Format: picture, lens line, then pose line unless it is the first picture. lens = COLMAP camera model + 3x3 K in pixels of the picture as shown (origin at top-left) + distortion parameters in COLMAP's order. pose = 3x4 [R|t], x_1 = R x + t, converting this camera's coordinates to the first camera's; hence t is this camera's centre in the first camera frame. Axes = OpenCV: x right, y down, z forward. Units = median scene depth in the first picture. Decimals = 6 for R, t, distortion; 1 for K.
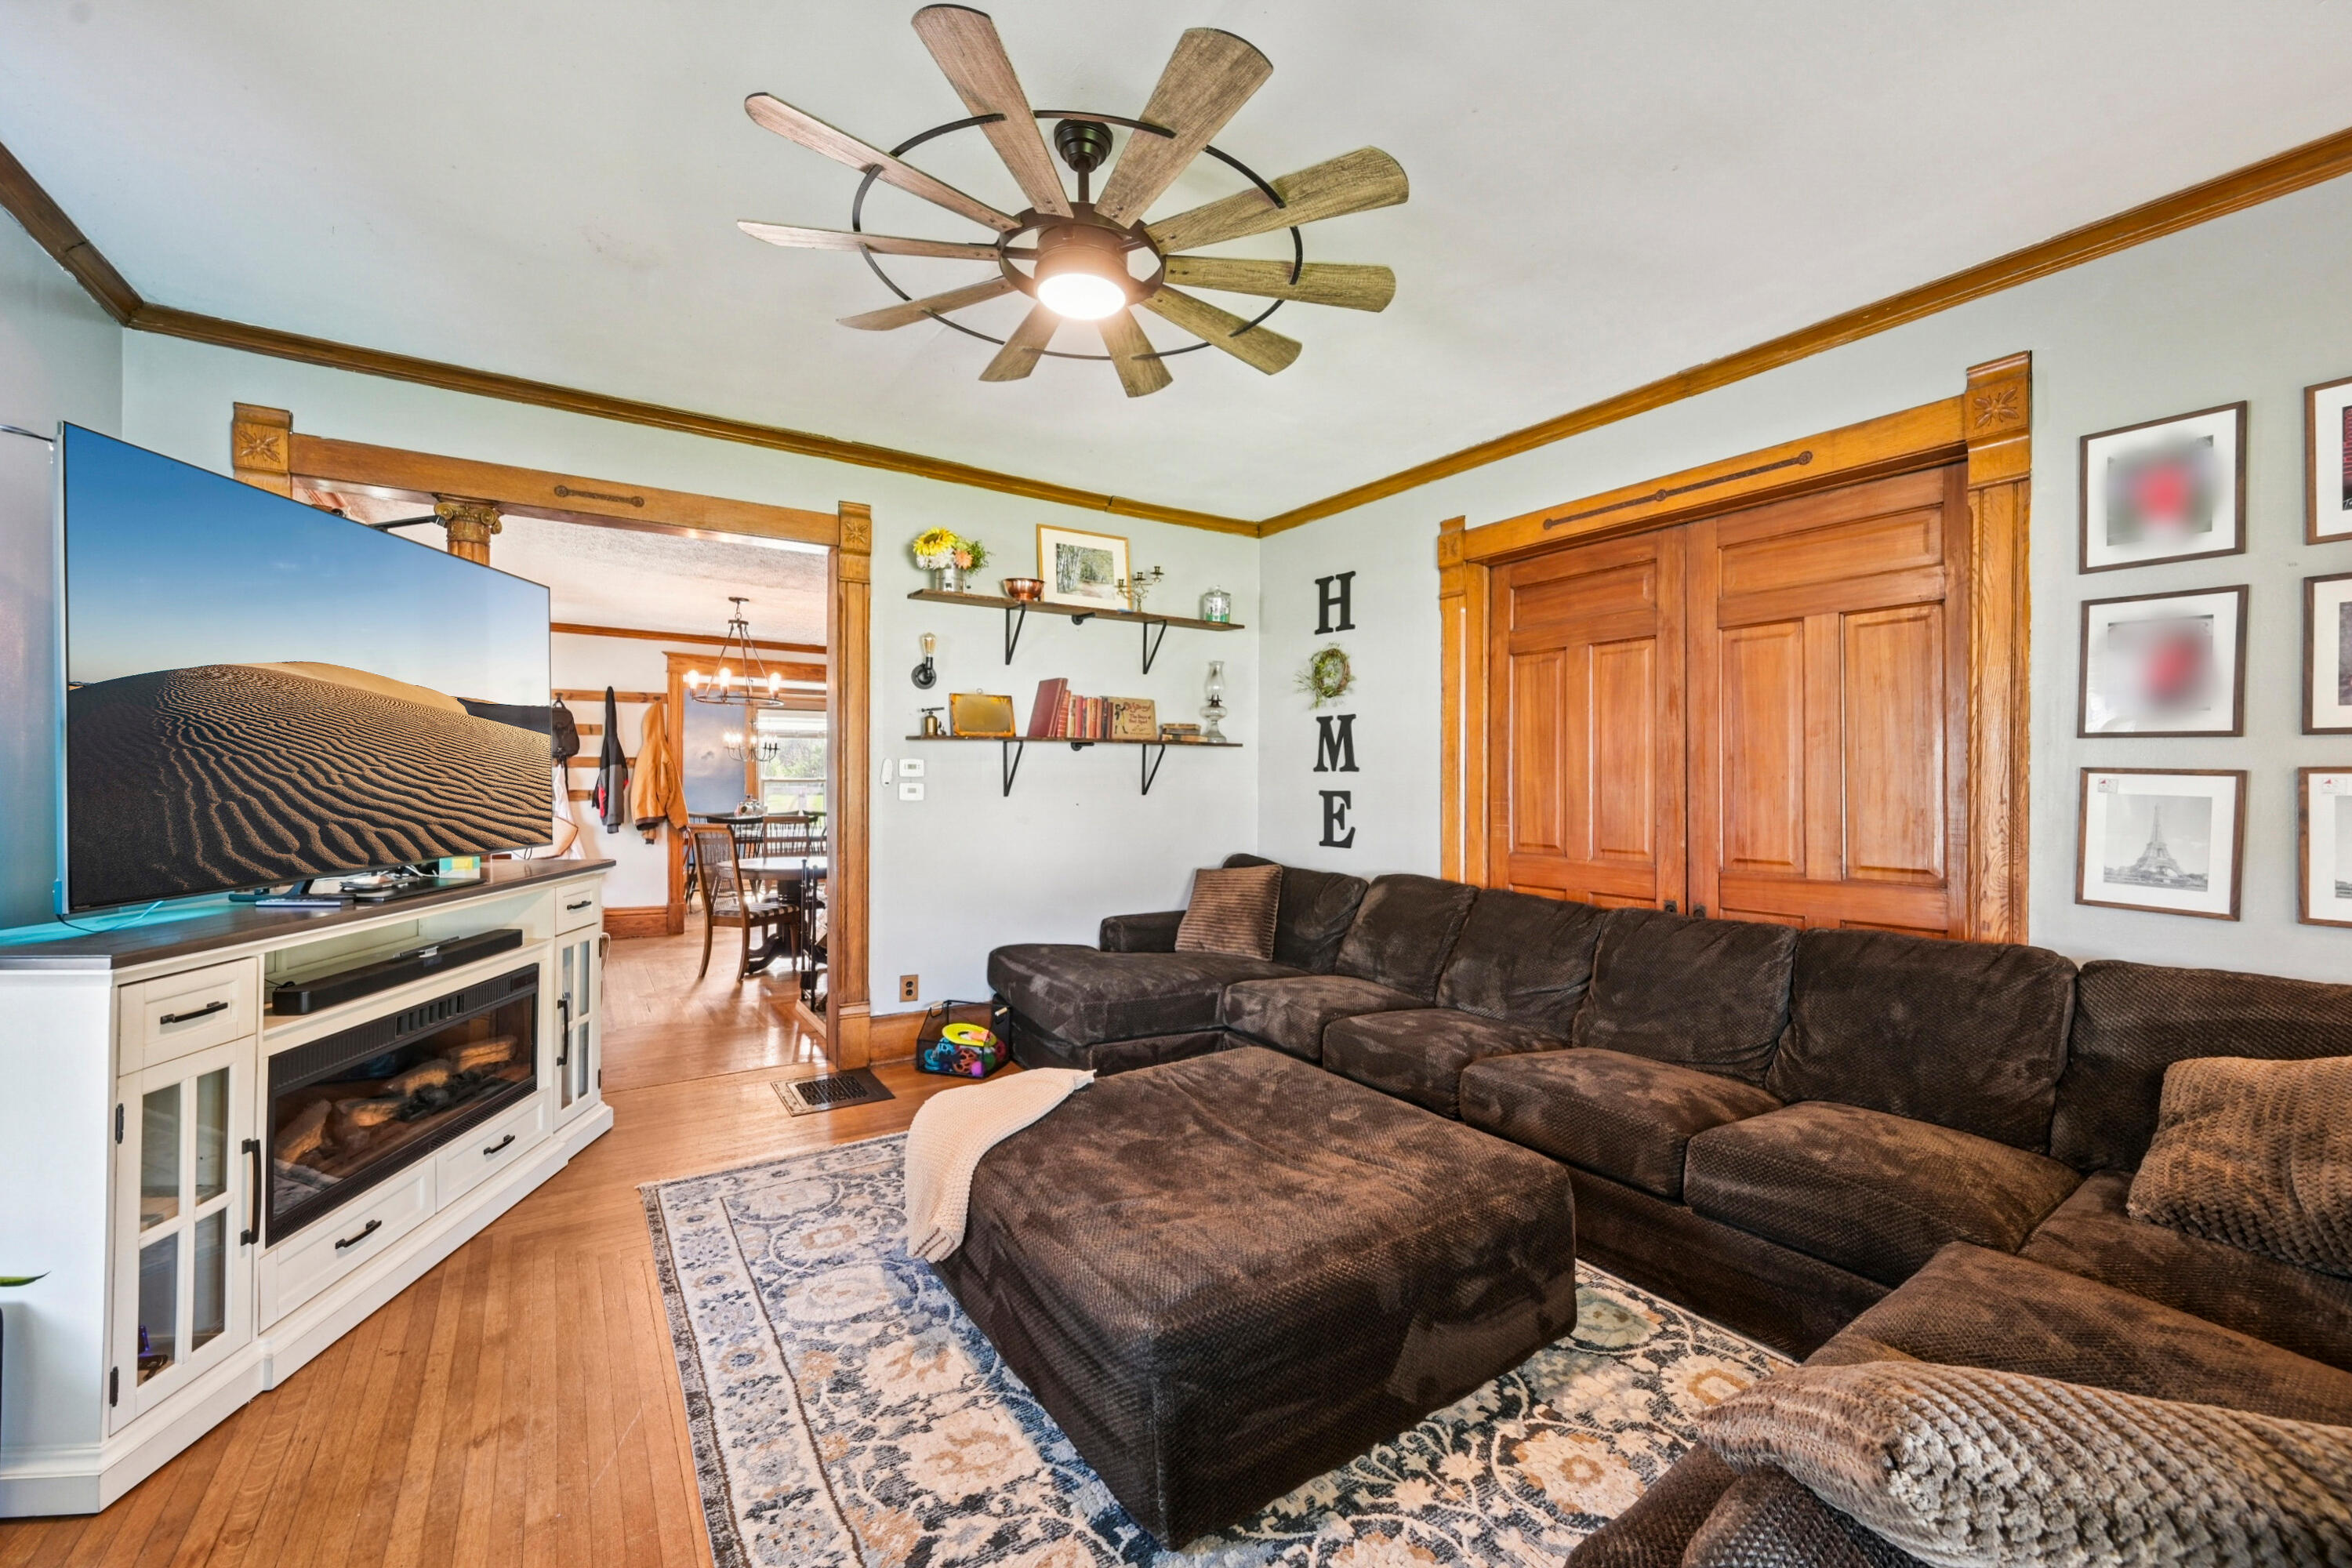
lens RADIAL K [[950.7, 0, 1169.5], [0, 950.7, 779.0], [0, 0, 1]] dist [0.000569, 0.000095]
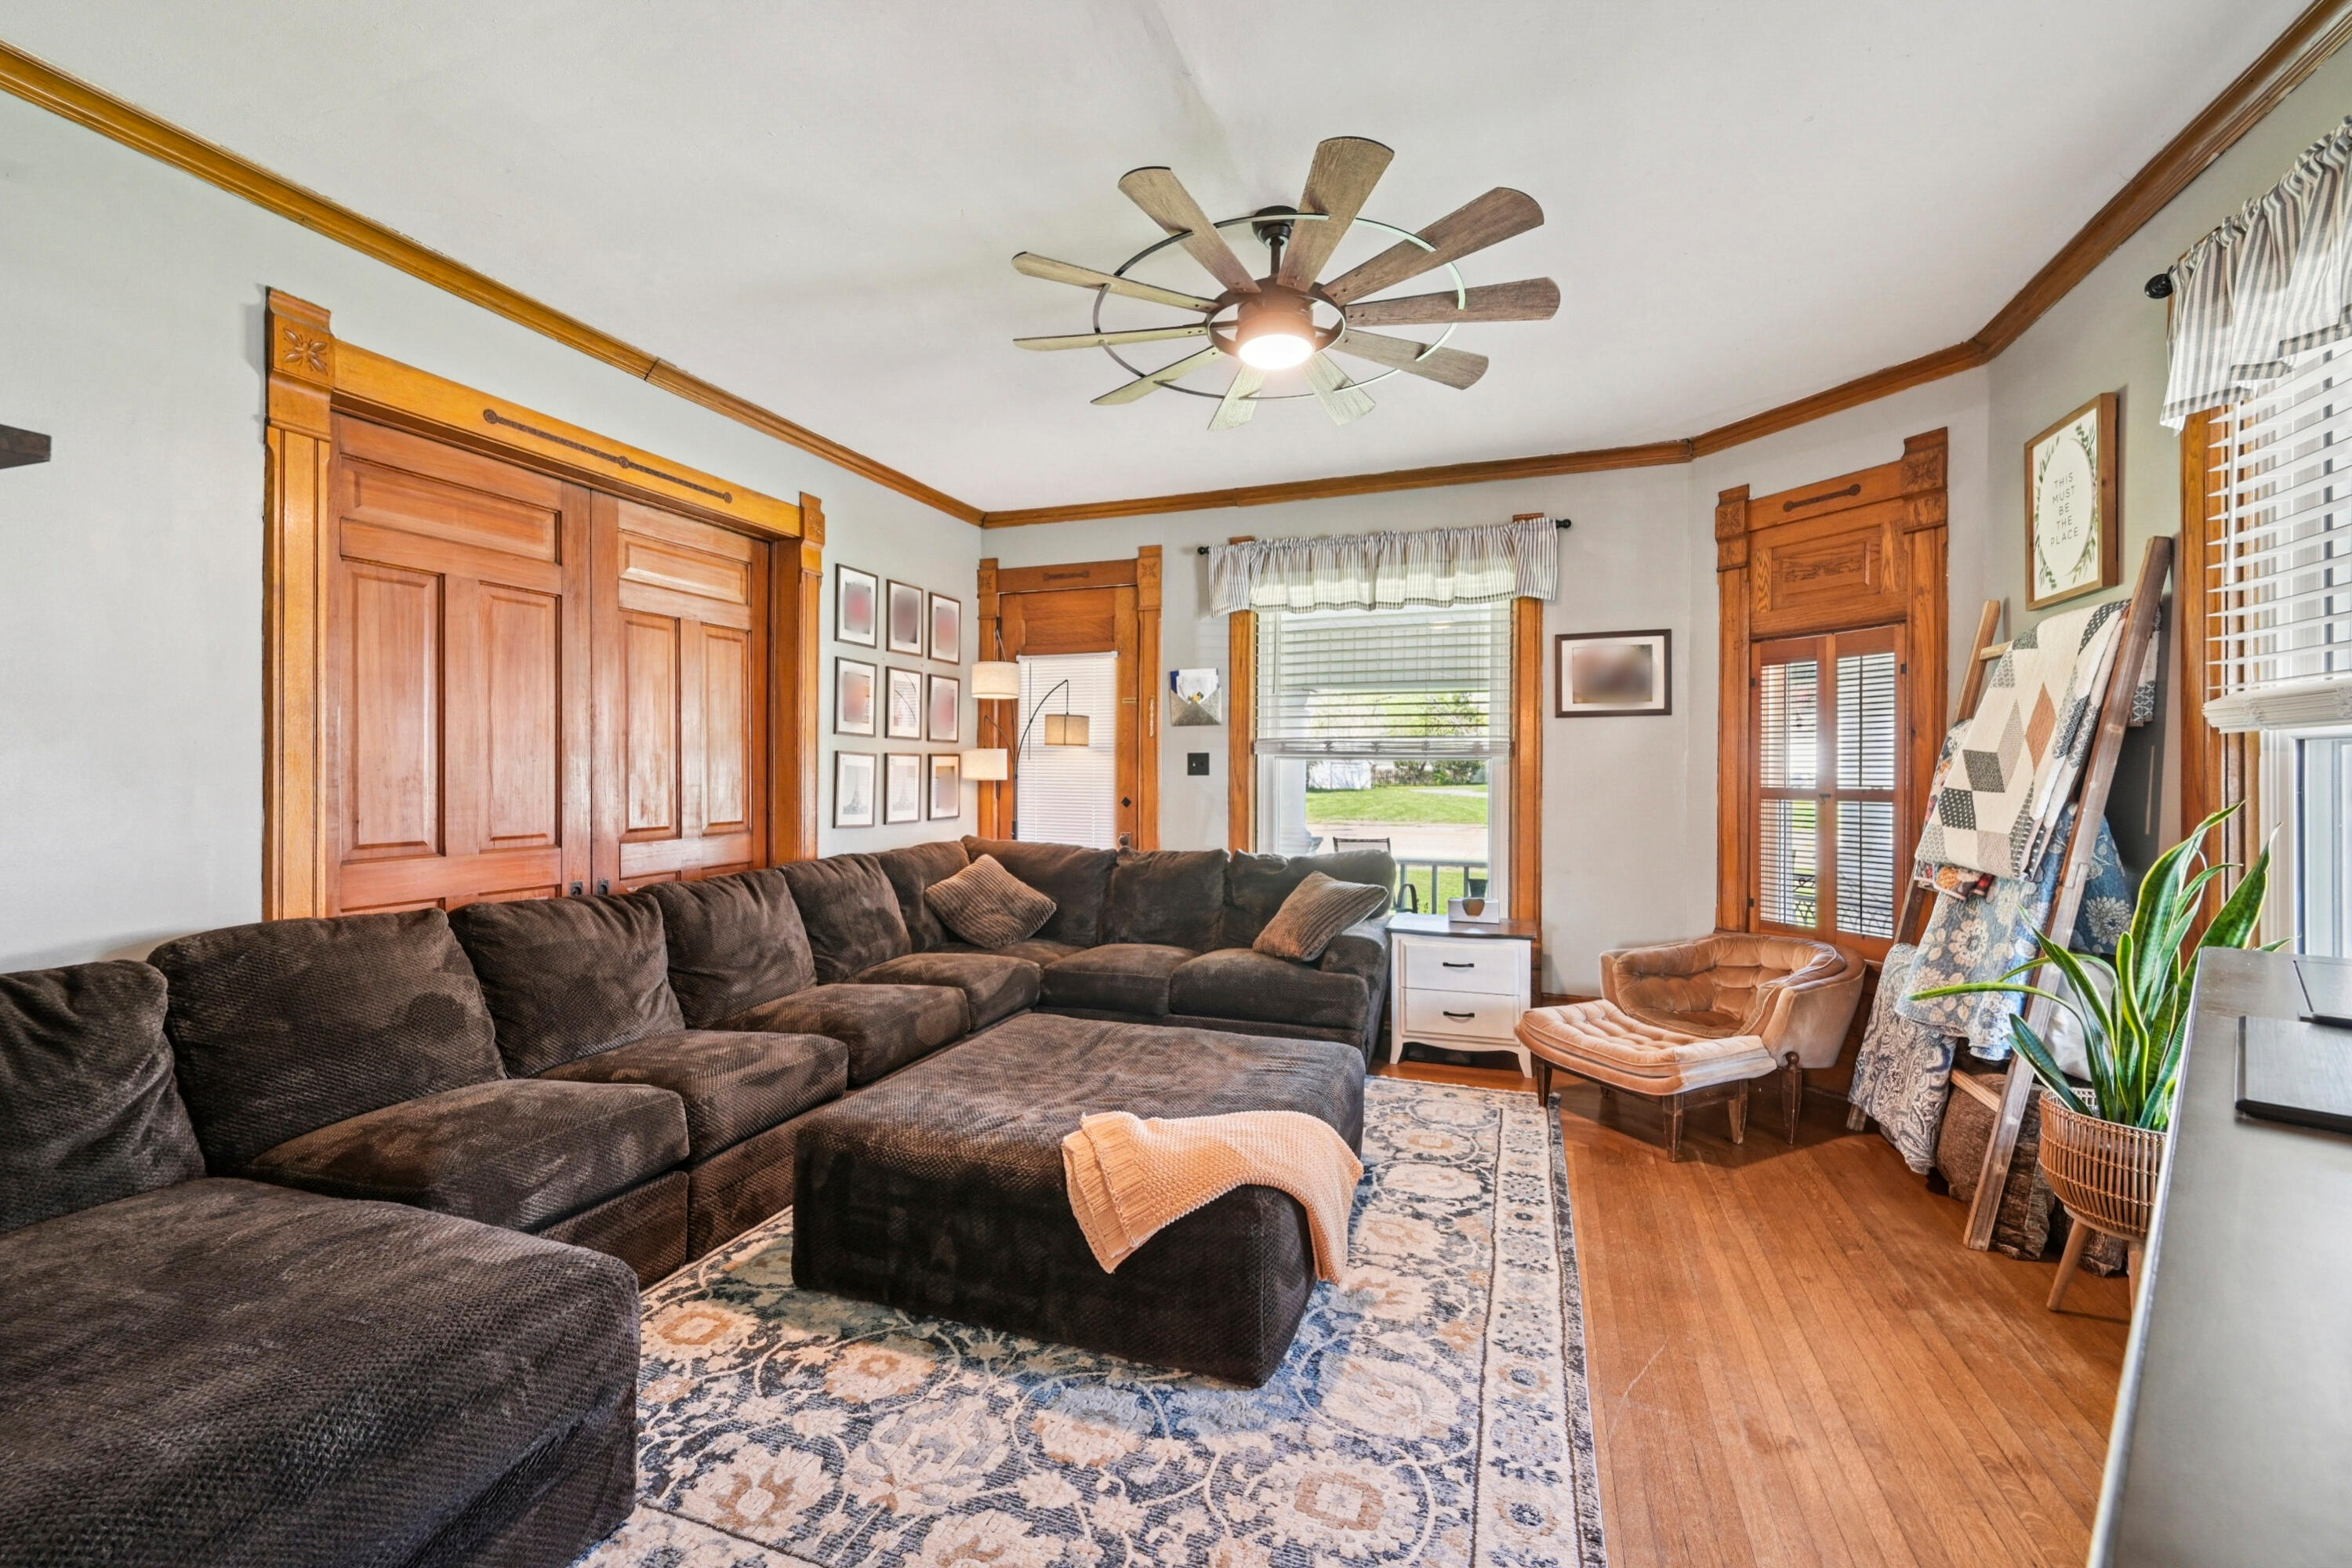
lens RADIAL K [[950.7, 0, 1171.8], [0, 950.7, 772.1], [0, 0, 1]] dist [0.000569, 0.000095]
pose [[-0.598763, -0.009549, 0.800869, -0.930214], [-0.010579, 0.999936, 0.004013, 0.015610], [-0.800856, -0.006070, -0.598826, 1.737499]]
